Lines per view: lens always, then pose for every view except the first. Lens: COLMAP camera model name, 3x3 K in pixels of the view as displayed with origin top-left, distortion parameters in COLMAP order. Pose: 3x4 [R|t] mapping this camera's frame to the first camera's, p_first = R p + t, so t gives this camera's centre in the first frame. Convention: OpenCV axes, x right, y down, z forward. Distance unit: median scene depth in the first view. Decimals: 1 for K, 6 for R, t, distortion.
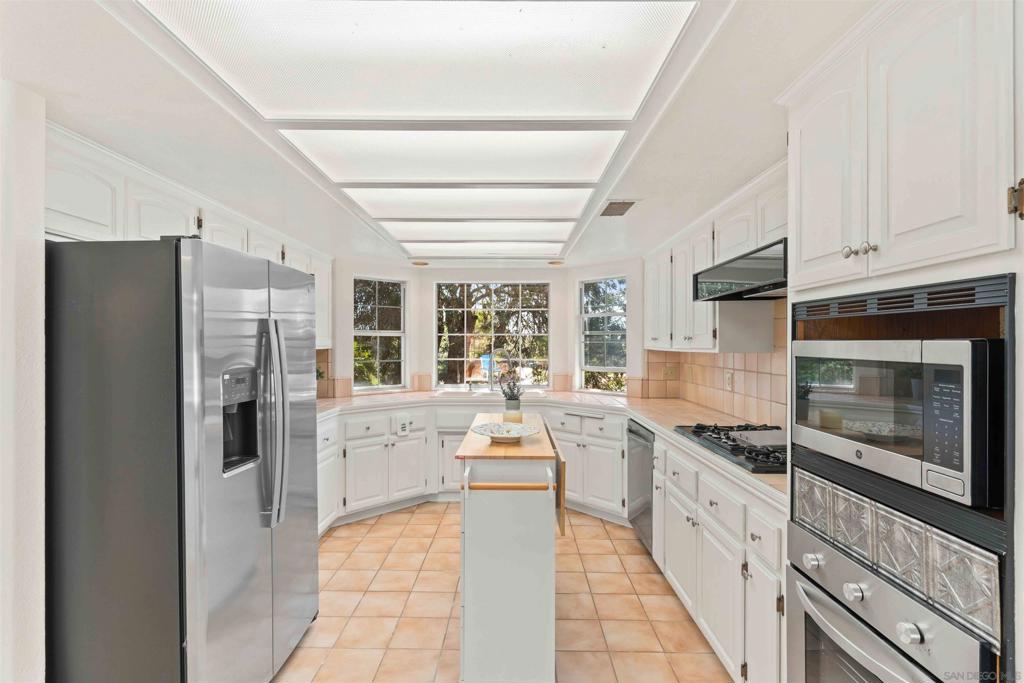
lens RADIAL K [[484.5, 0, 511.3], [0, 484.5, 343.4], [0, 0, 1]] dist [-0.000399, -0.000036]
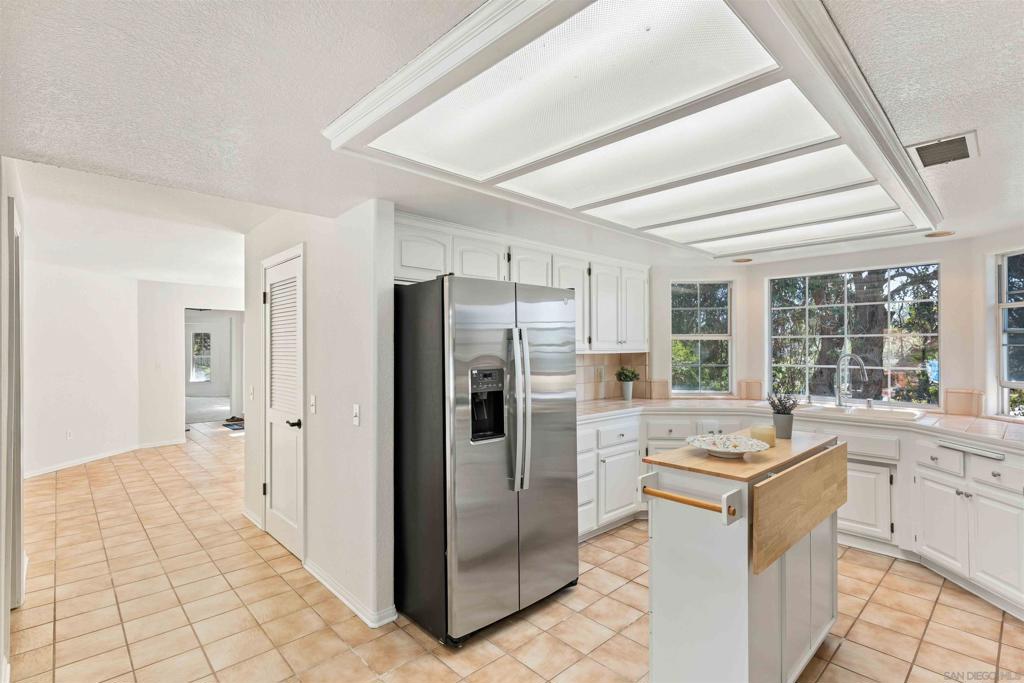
lens RADIAL K [[485.5, 0, 506.7], [0, 485.5, 346.9], [0, 0, 1]] dist [0.002481, 0.000415]
pose [[0.689508, -0.002440, -0.724274, 0.240796], [0.001706, 0.999997, -0.001745, 0.000212], [0.724276, -0.000033, 0.689510, 0.056783]]
